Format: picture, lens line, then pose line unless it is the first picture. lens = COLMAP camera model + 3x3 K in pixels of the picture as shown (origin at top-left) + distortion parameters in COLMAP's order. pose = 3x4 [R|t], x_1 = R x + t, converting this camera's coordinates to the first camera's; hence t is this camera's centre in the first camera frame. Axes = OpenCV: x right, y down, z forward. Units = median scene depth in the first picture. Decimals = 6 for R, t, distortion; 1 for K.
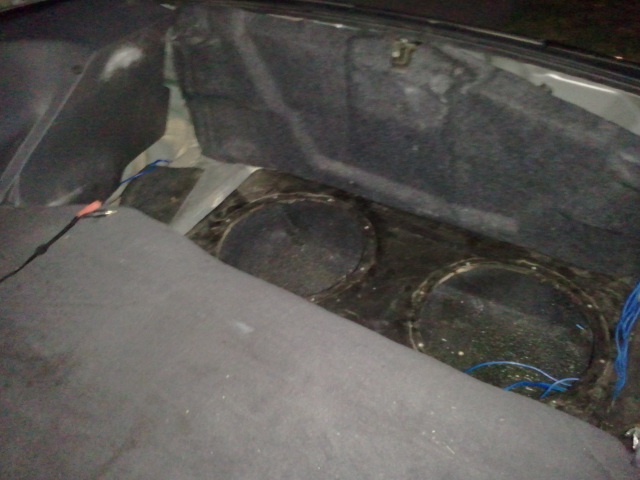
lens RADIAL K [[679.7, 0, 303.6], [0, 679.7, 237.2], [0, 0, 1]] dist [0.005403, 0.010355]
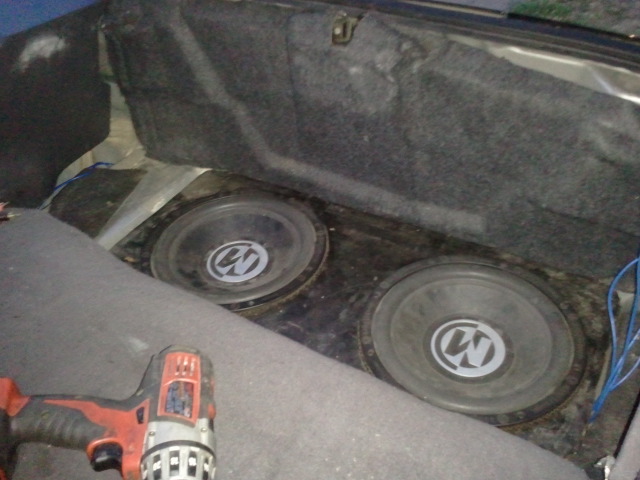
lens RADIAL K [[666.4, 0, 320.0], [0, 666.4, 240.0], [0, 0, 1]] dist [-0.010585, -0.021721]
pose [[0.999782, -0.019492, -0.007459, 0.102484], [0.019248, 0.999318, -0.031506, 0.027062], [0.008068, 0.031356, 0.999476, 0.129338]]
